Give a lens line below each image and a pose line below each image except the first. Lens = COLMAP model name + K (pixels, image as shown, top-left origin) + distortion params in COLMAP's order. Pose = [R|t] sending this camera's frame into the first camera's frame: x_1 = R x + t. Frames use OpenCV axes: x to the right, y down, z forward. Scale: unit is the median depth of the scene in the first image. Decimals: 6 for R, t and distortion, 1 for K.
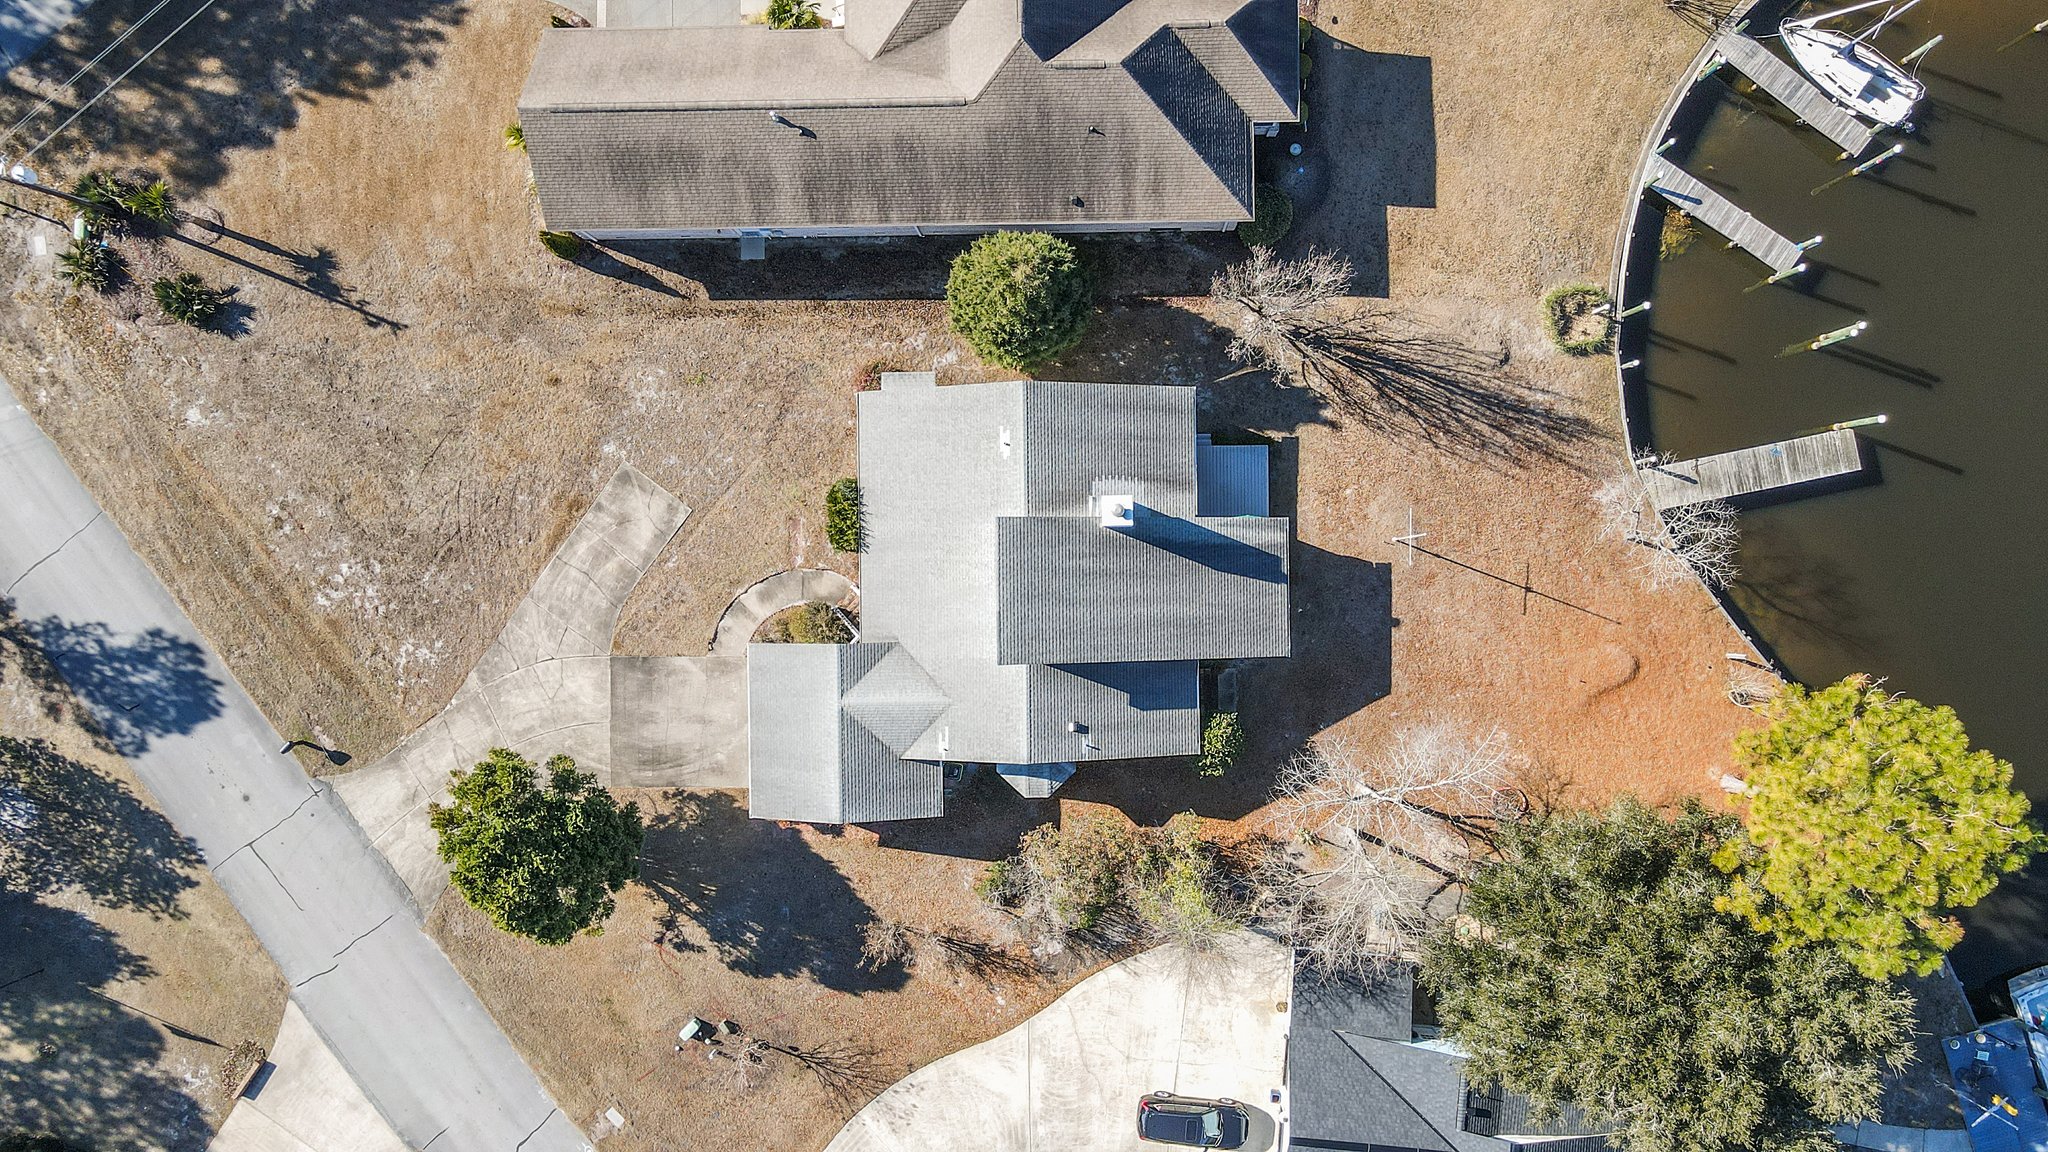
lens RADIAL K [[1516.3, 0, 1024.0], [0, 1516.3, 576.0], [0, 0, 1]] dist [-0.008142, 0.051808]
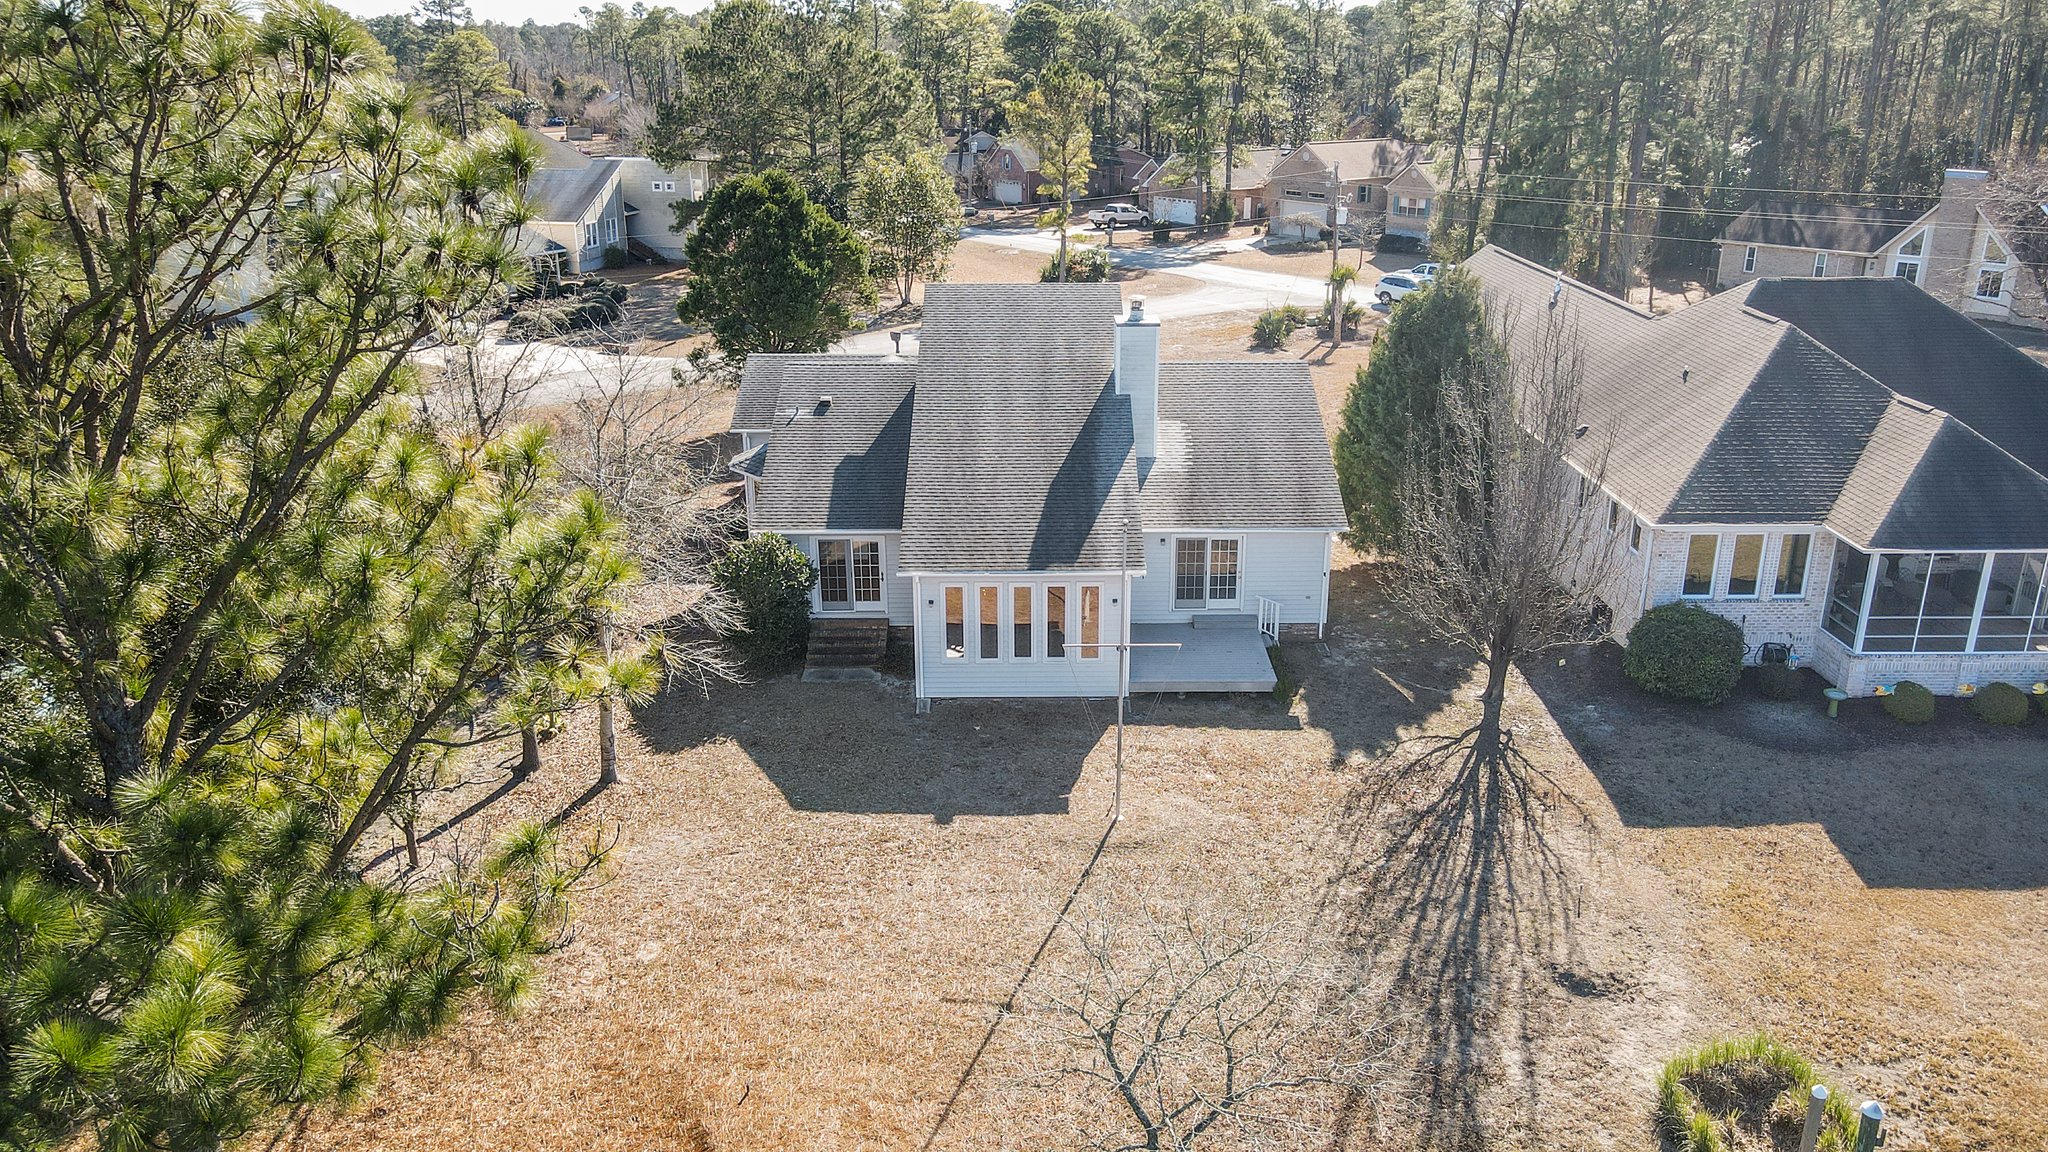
lens RADIAL K [[1516.3, 0, 1024.0], [0, 1516.3, 576.0], [0, 0, 1]] dist [-0.008142, 0.051808]
pose [[-0.008894, 0.377452, -0.925986, 0.675940], [-0.999802, 0.013127, 0.014954, -0.001818], [0.017799, 0.925936, 0.377261, 0.765769]]
